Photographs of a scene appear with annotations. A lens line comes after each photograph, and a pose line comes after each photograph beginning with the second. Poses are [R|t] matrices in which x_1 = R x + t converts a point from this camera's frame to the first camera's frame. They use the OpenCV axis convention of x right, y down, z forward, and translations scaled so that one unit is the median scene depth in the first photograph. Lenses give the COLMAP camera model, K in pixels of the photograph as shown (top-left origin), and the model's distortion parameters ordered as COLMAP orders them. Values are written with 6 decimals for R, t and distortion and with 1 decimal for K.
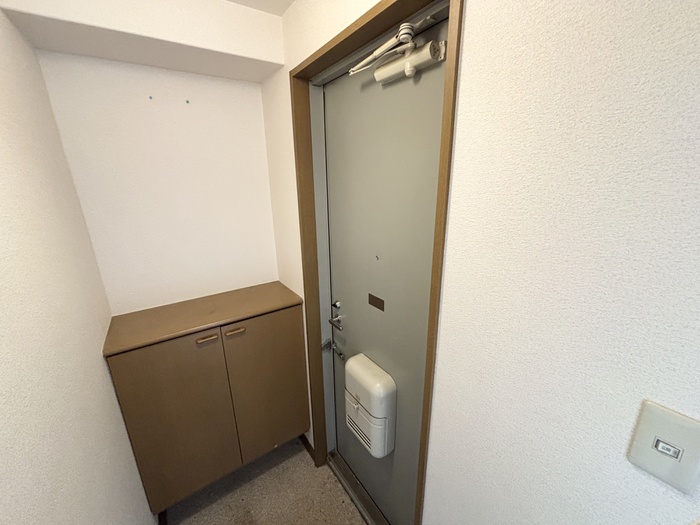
lens RADIAL K [[283.7, 0, 352.7], [0, 283.7, 261.7], [0, 0, 1]] dist [0.001009, 0.000244]
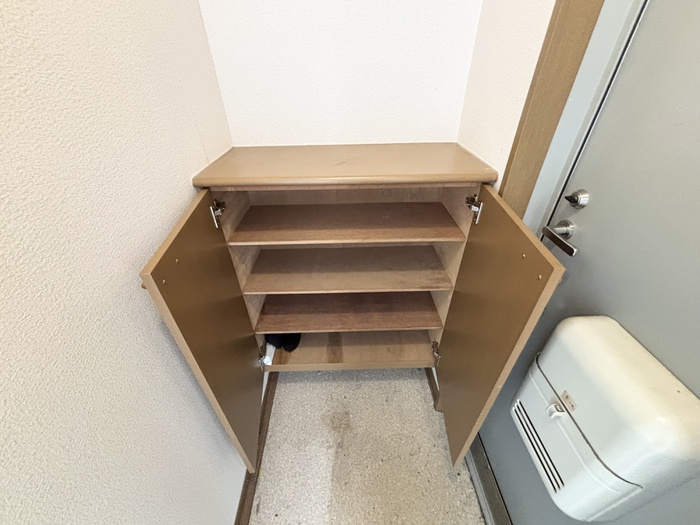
lens RADIAL K [[283.7, 0, 352.7], [0, 283.7, 261.7], [0, 0, 1]] dist [0.001009, 0.000244]
pose [[0.837938, 0.321685, -0.440884, -0.123066], [-0.158817, 0.916590, 0.366933, 0.132105], [0.522147, -0.237447, 0.819134, 0.417731]]
